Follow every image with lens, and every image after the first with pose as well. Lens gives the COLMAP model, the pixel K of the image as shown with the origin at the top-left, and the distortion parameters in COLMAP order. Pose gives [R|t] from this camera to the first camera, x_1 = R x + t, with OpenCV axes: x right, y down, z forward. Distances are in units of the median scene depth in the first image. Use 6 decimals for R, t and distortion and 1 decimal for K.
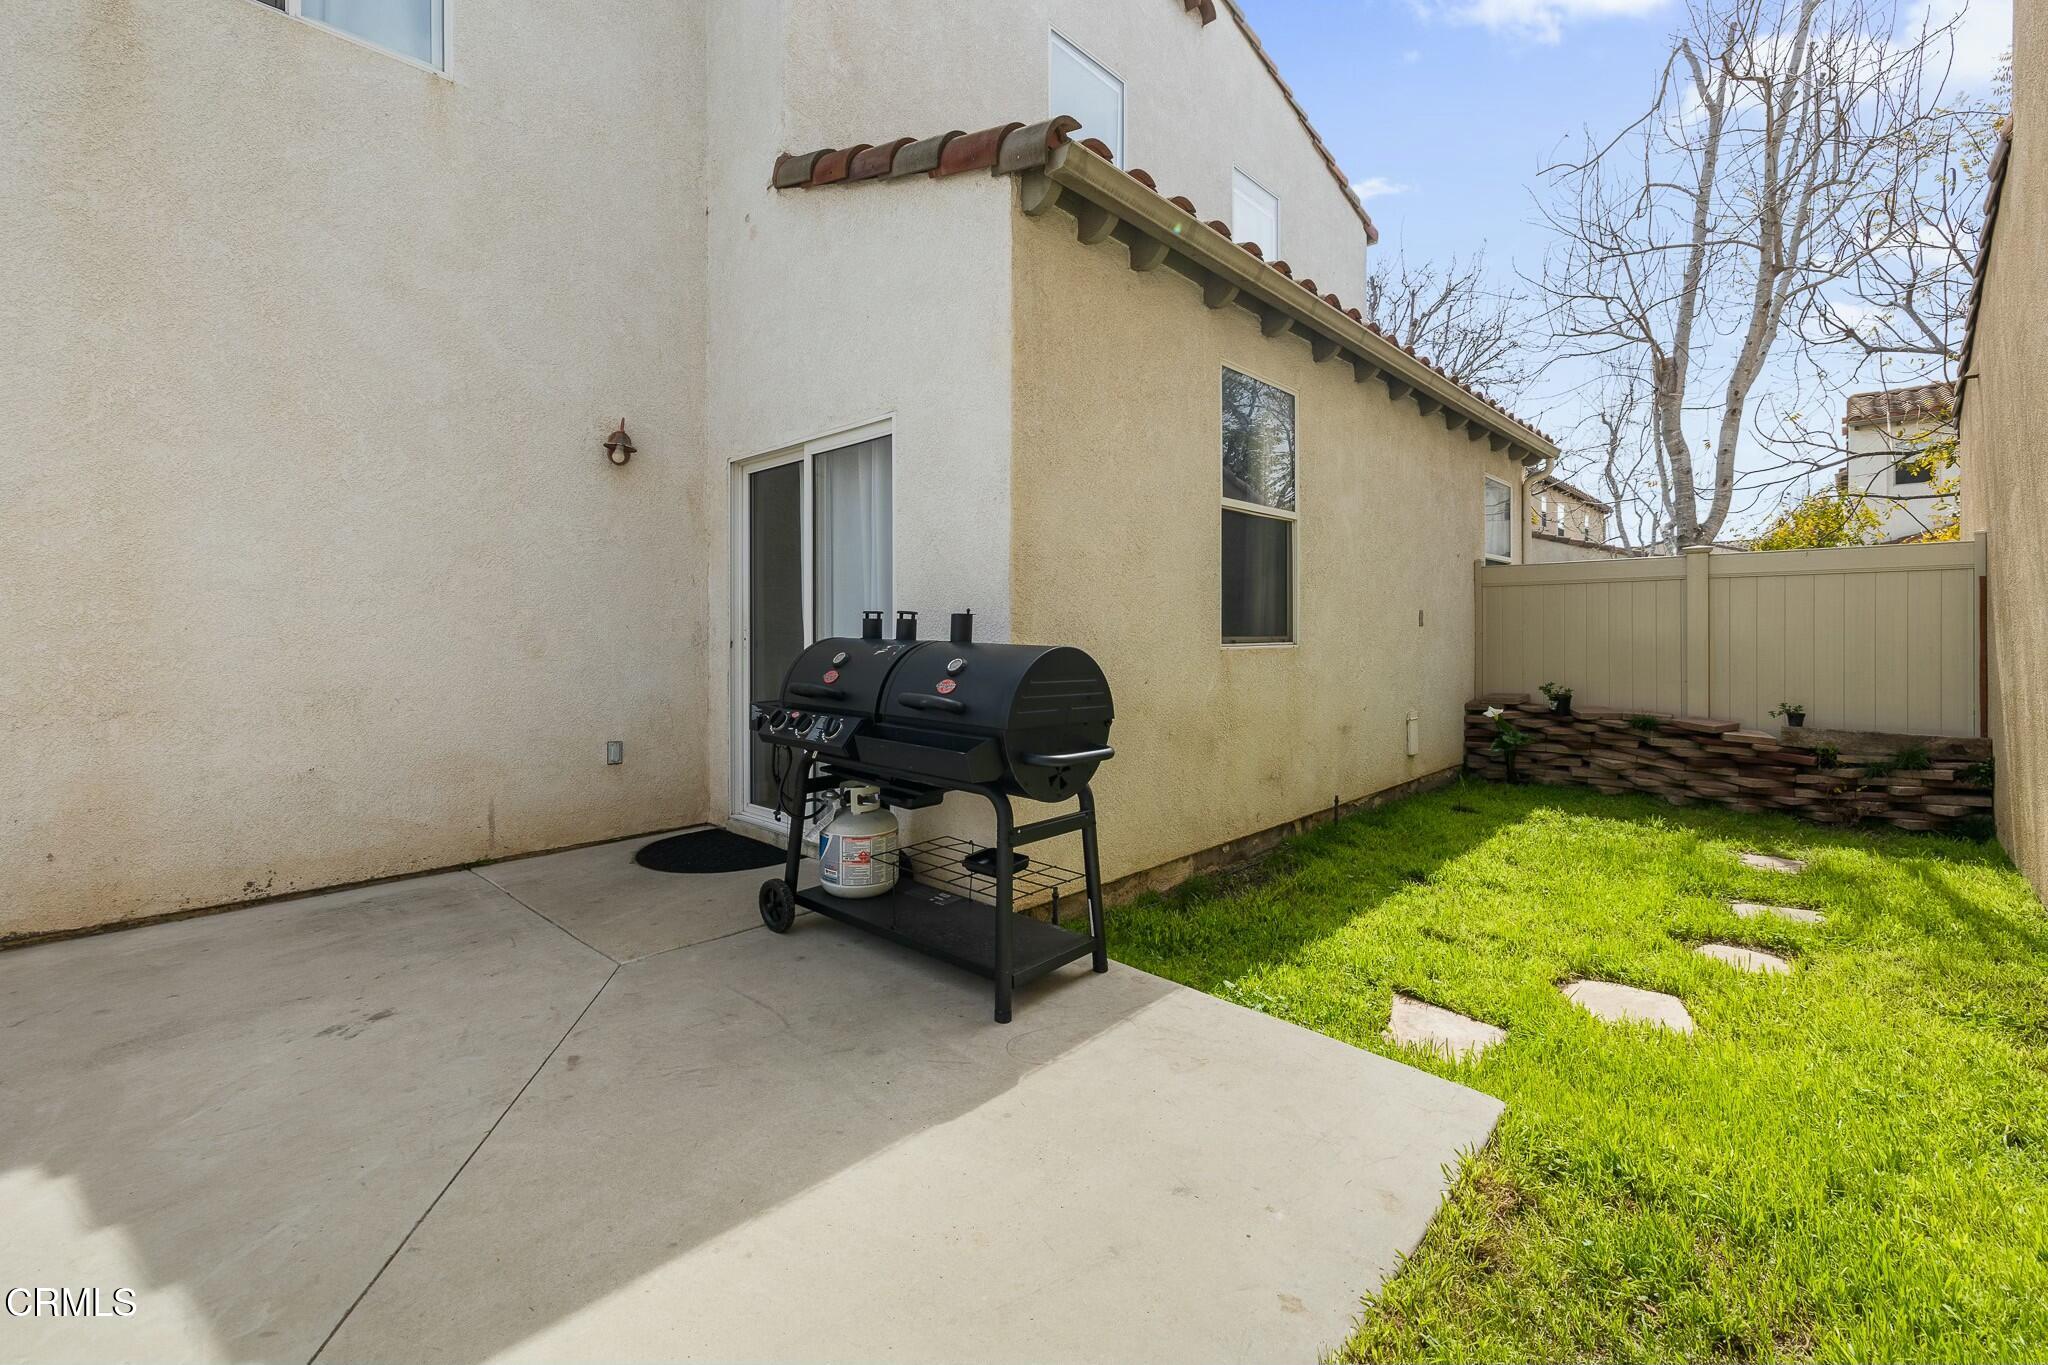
lens RADIAL K [[885.4, 0, 1012.1], [0, 885.4, 632.2], [0, 0, 1]] dist [-0.001203, -0.000121]
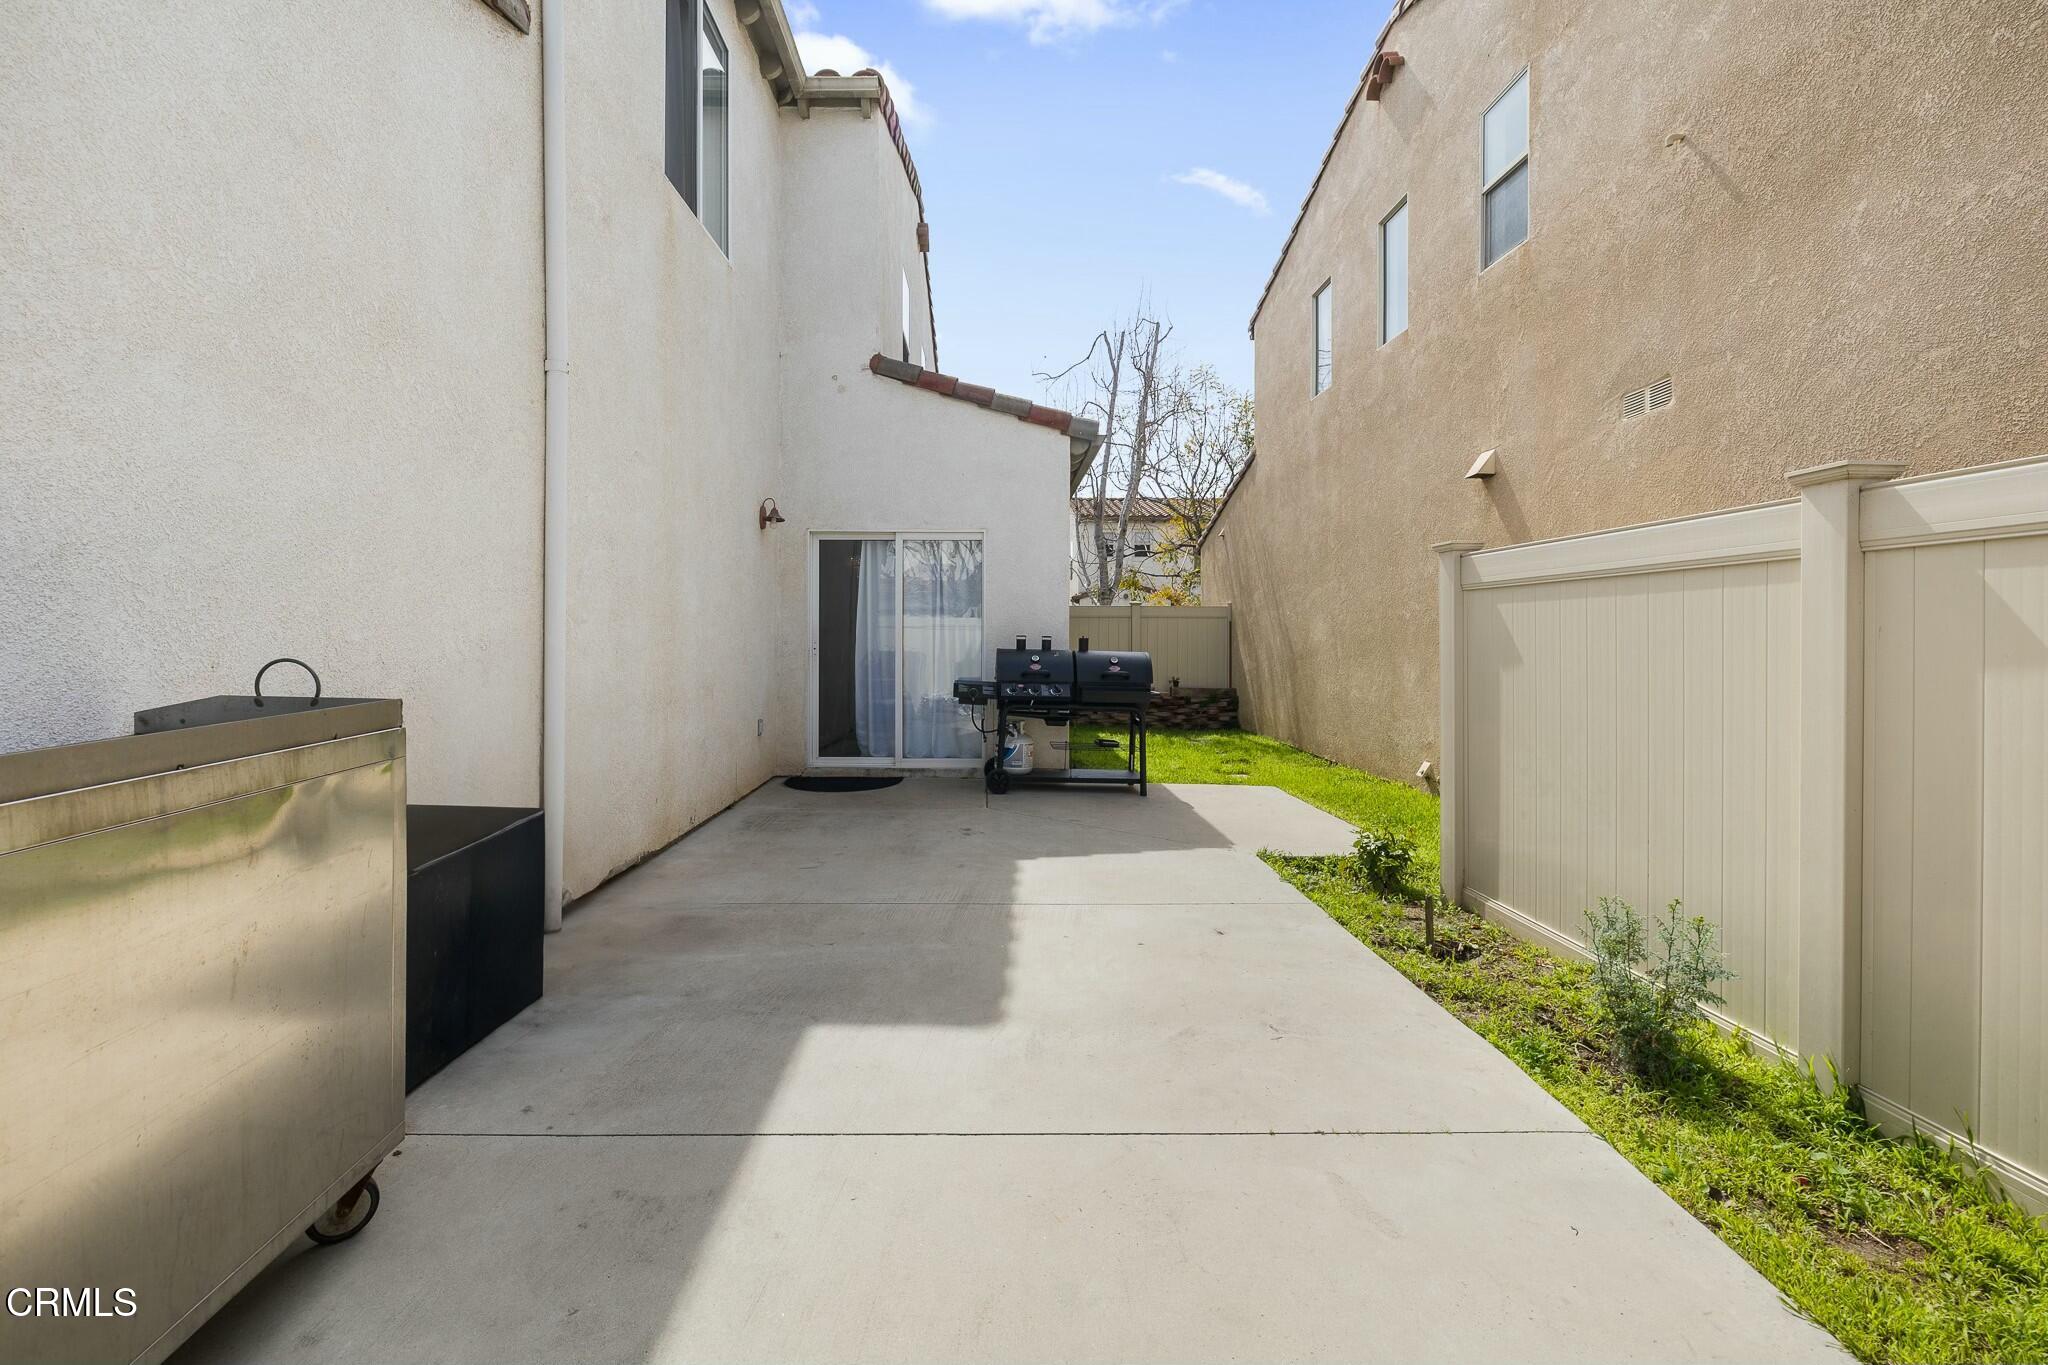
lens RADIAL K [[885.4, 0, 1016.6], [0, 885.4, 638.3], [0, 0, 1]] dist [-0.001203, -0.000121]
pose [[0.697816, 0.004312, 0.716264, -1.051832], [-0.002819, 0.999991, -0.003274, -0.007540], [-0.716271, 0.000266, 0.697822, -0.272026]]
